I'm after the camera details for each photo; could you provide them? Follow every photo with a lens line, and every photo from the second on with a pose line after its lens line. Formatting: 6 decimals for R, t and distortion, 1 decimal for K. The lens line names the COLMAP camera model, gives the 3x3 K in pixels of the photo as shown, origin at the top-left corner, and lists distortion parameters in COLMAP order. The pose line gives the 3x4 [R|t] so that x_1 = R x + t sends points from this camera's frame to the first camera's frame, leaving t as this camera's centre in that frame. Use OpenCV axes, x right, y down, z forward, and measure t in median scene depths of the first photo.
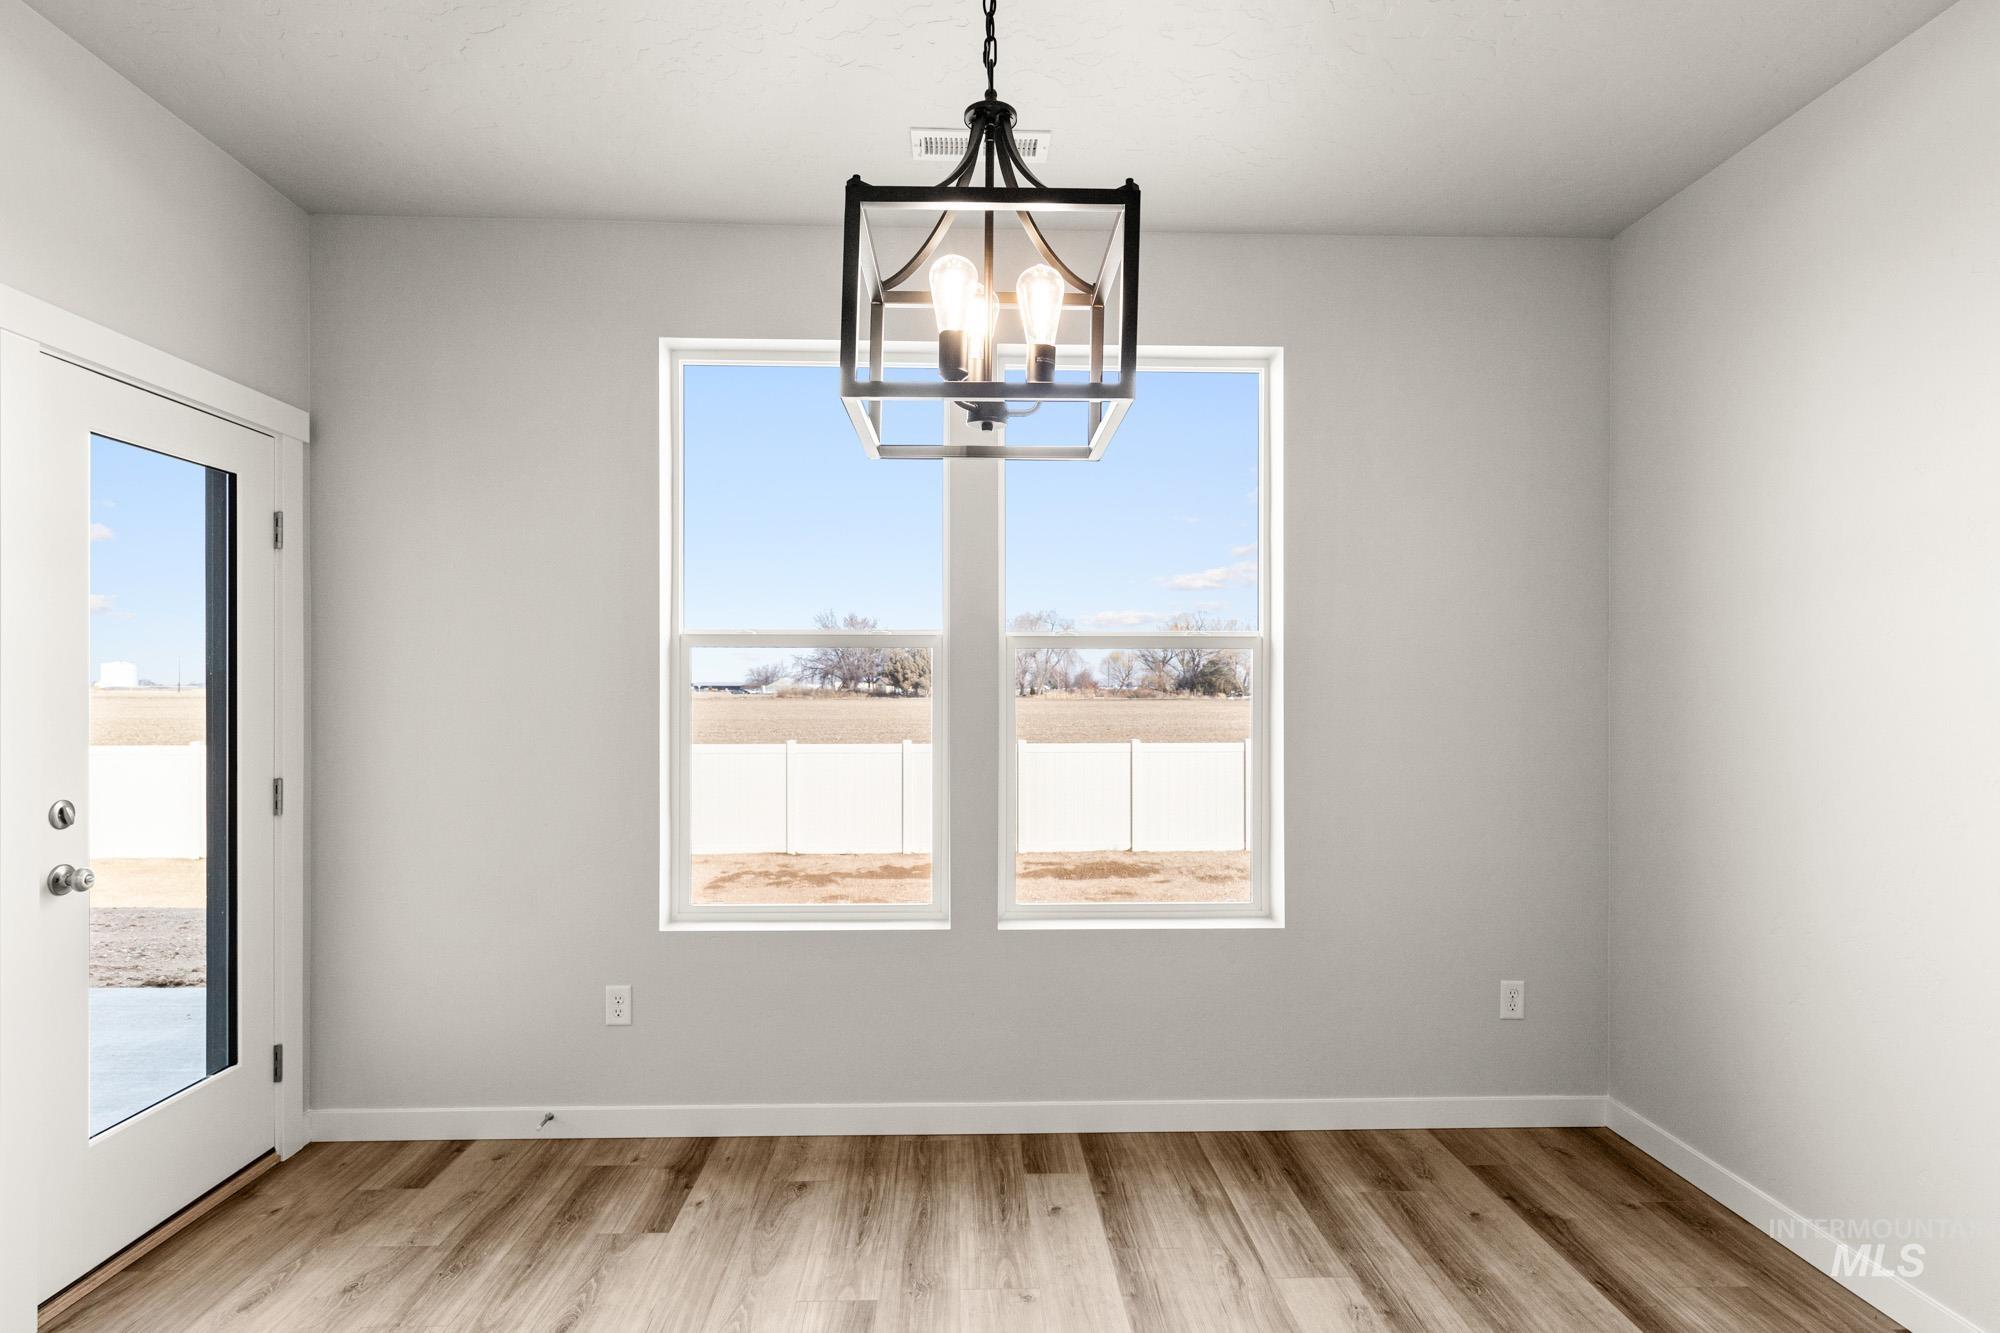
lens RADIAL K [[1053.3, 0, 994.0], [0, 1053.3, 689.3], [0, 0, 1]] dist [0.008670, 0.000484]
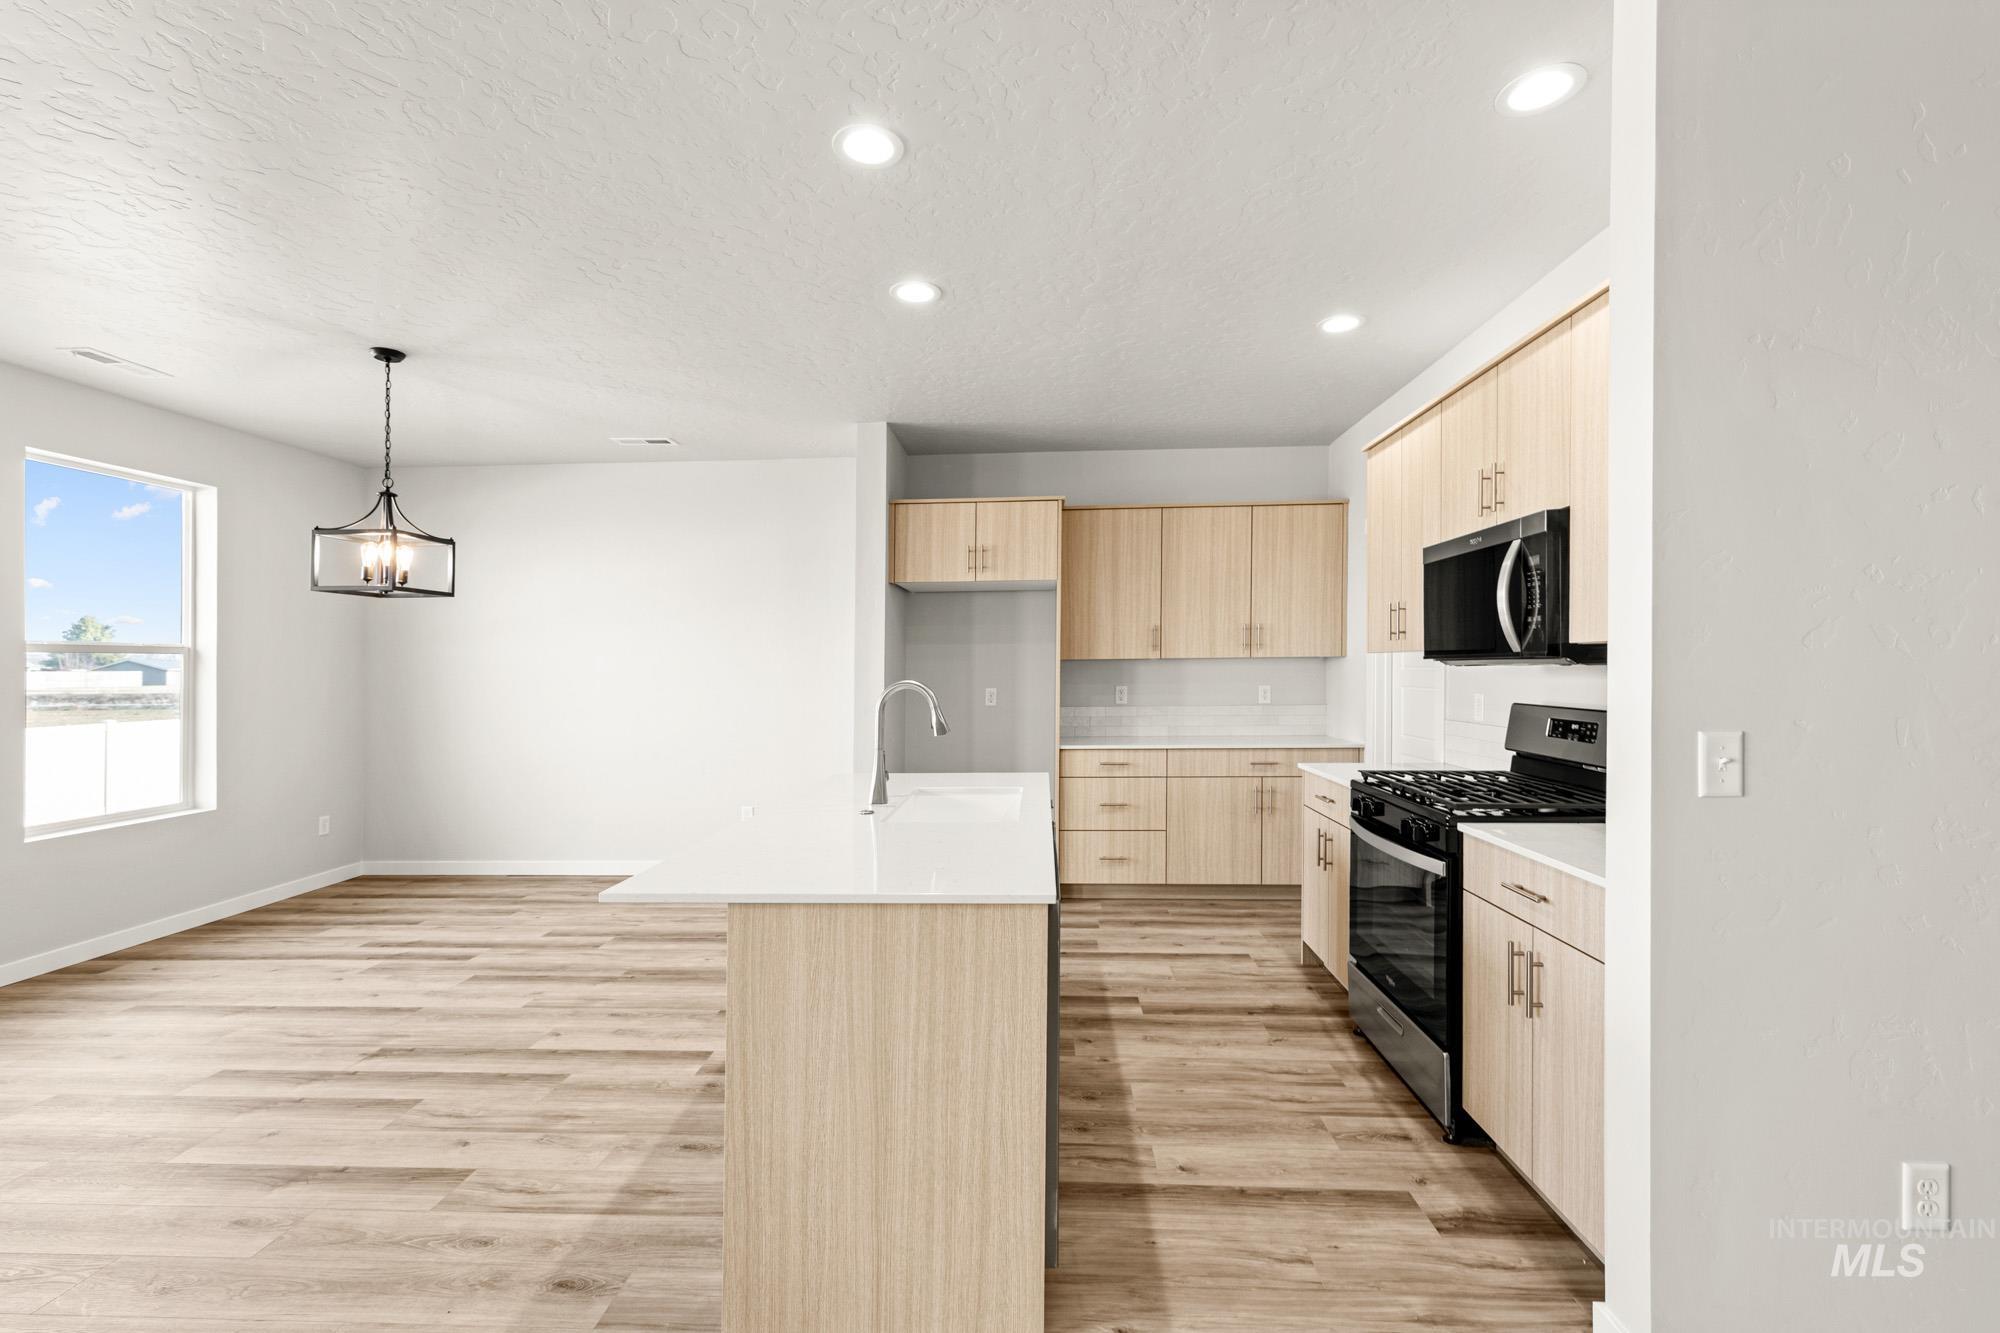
lens RADIAL K [[840.8, 0, 1003.0], [0, 840.8, 662.2], [0, 0, 1]] dist [0.003365, 0.002042]
pose [[0.097027, 0.006351, 0.995261, -1.119920], [0.010897, 0.999913, -0.007443, 0.000899], [-0.995222, 0.011568, 0.096949, -0.519408]]
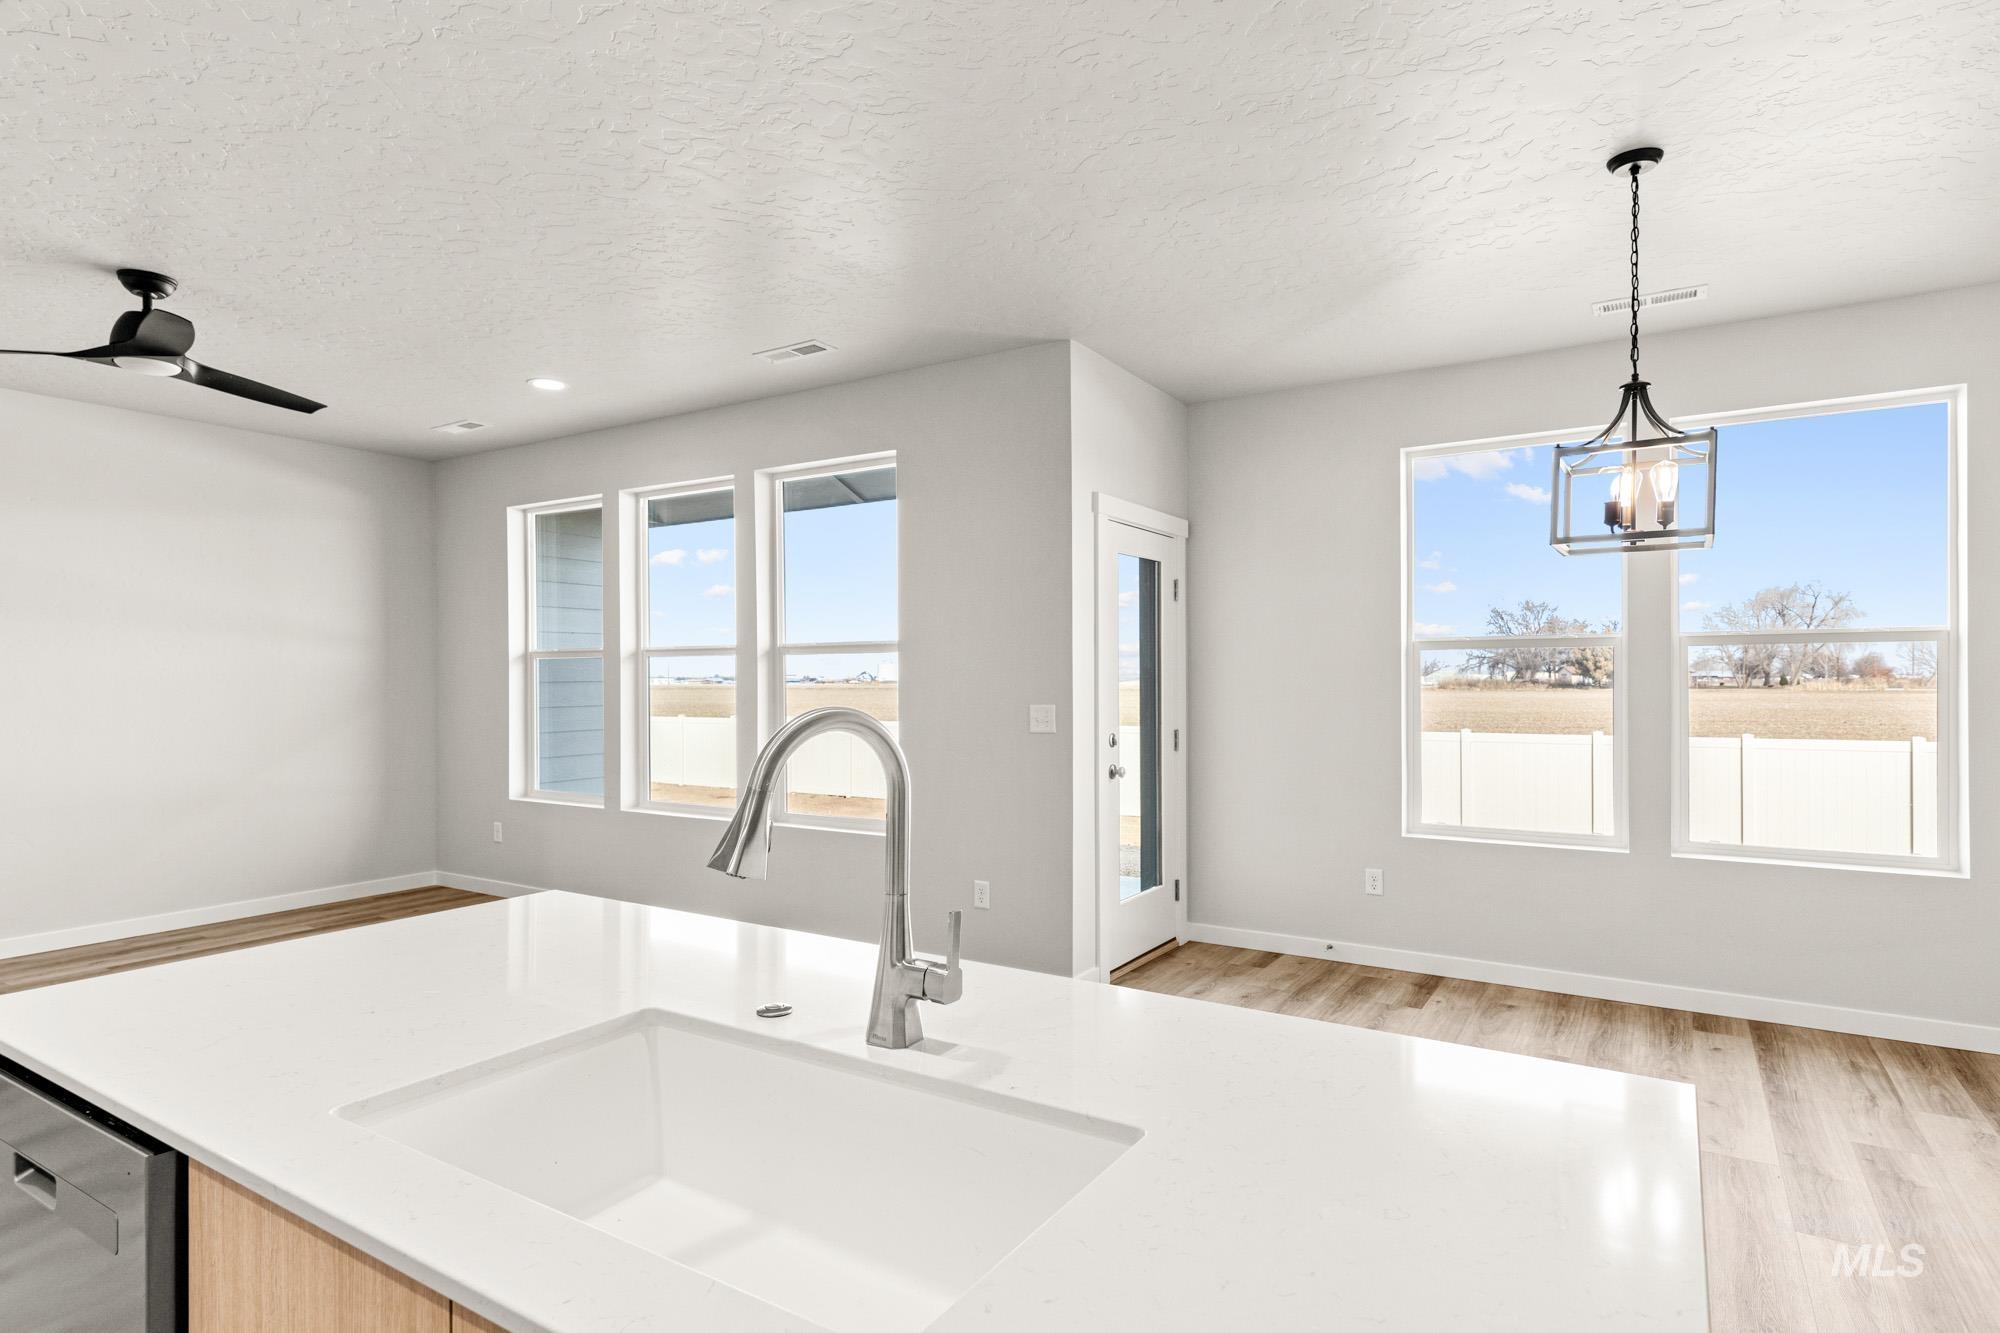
lens RADIAL K [[1053.3, 0, 948.6], [0, 1053.3, 682.2], [0, 0, 1]] dist [0.008670, 0.000484]
pose [[0.805131, -0.003162, -0.593088, 0.064121], [0.003968, 0.999992, 0.000056, 0.002851], [0.593083, -0.002398, 0.805138, -0.643296]]
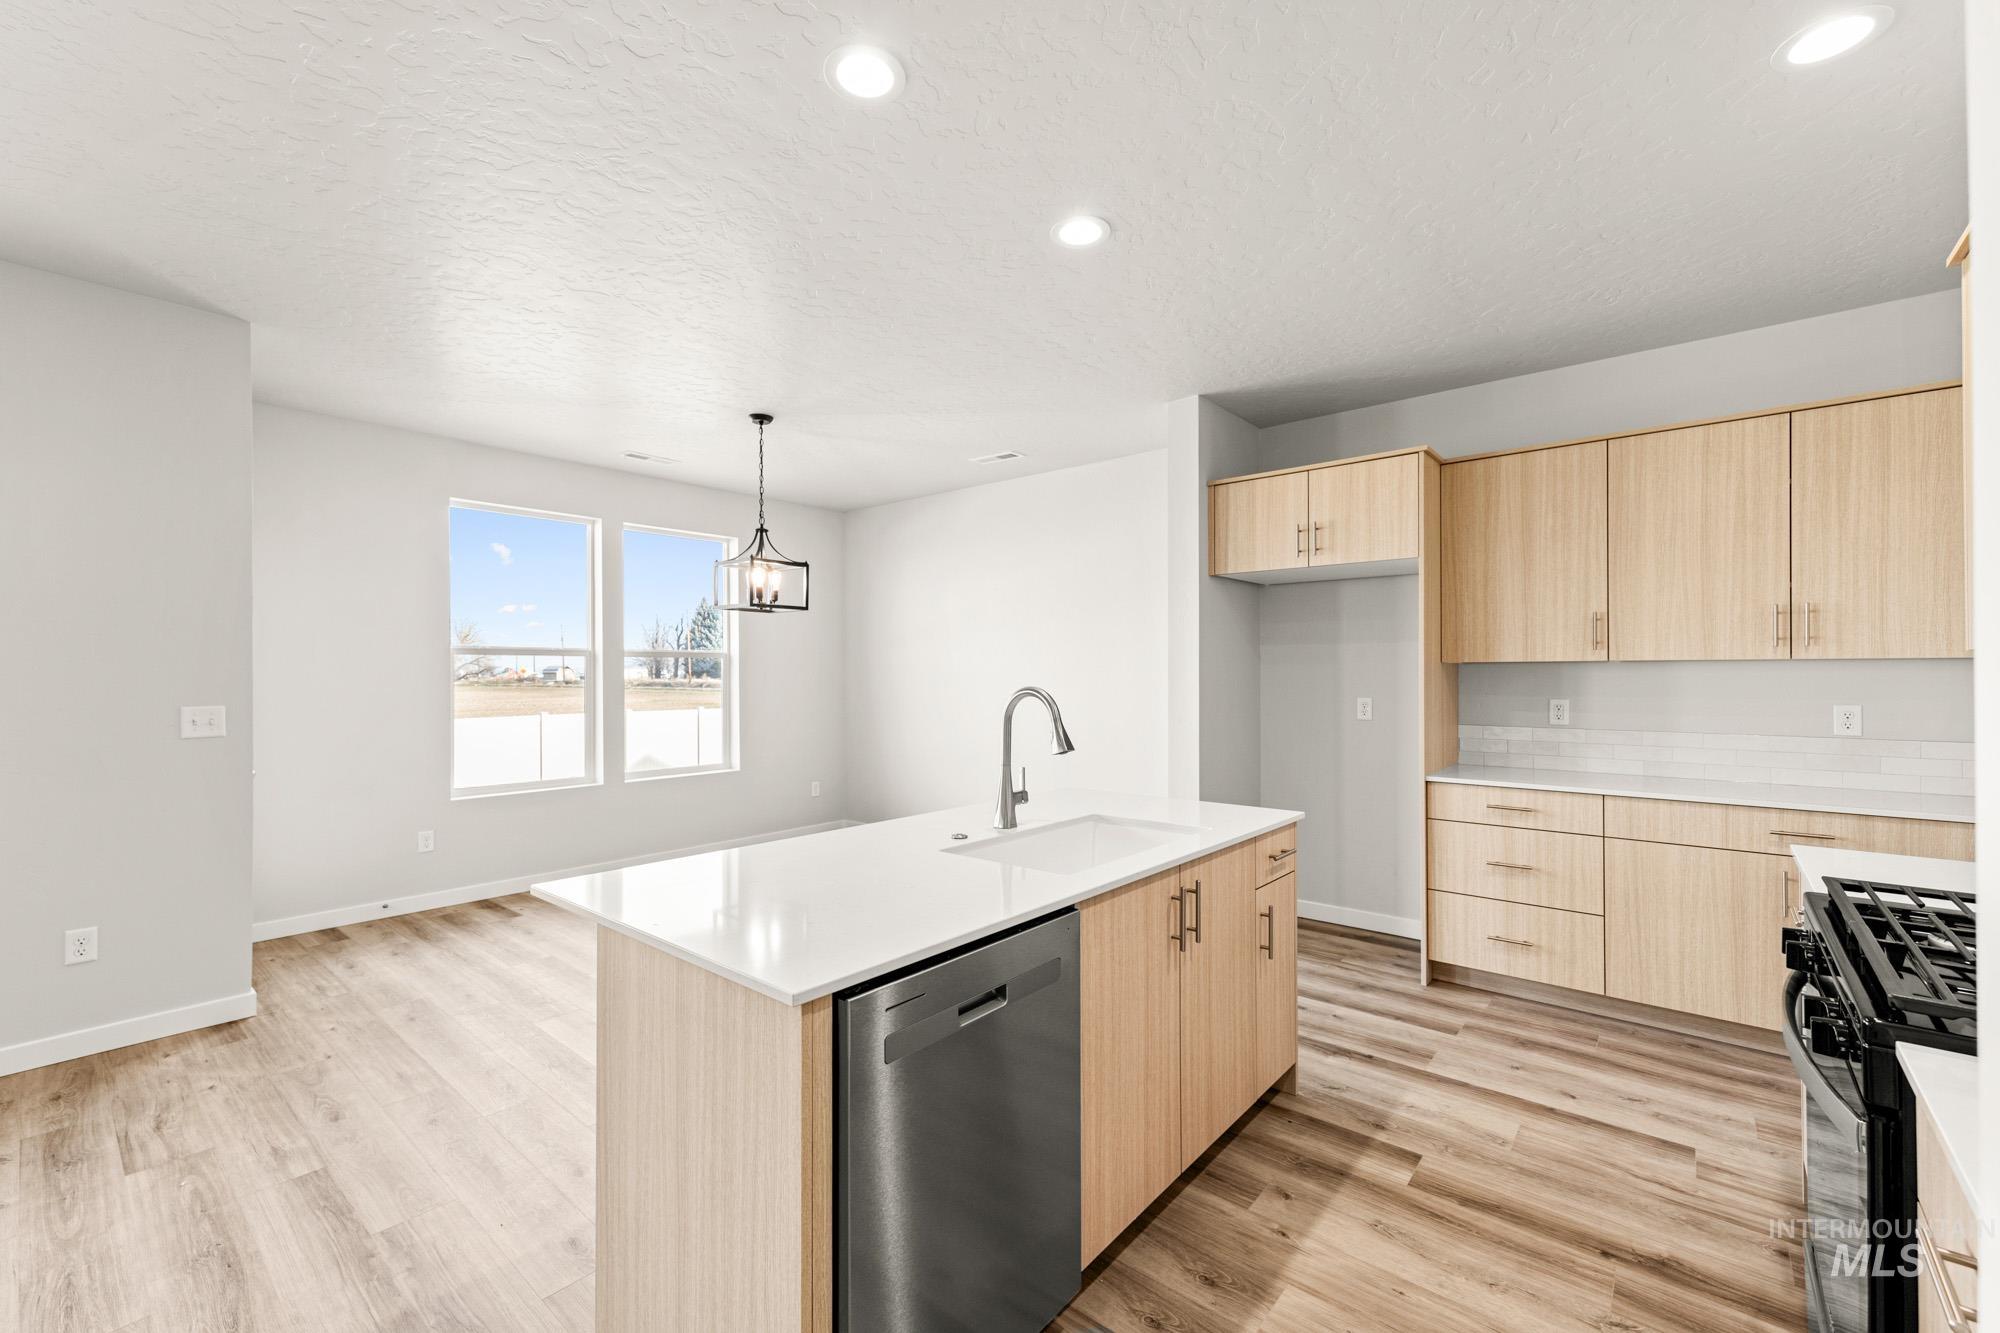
lens RADIAL K [[840.8, 0, 988.7], [0, 840.8, 641.7], [0, 0, 1]] dist [0.003365, 0.002042]
pose [[0.682059, 0.025284, 0.730860, -0.820531], [0.004346, 0.999244, -0.038624, 0.000000], [-0.731284, 0.029520, 0.681434, -0.838333]]
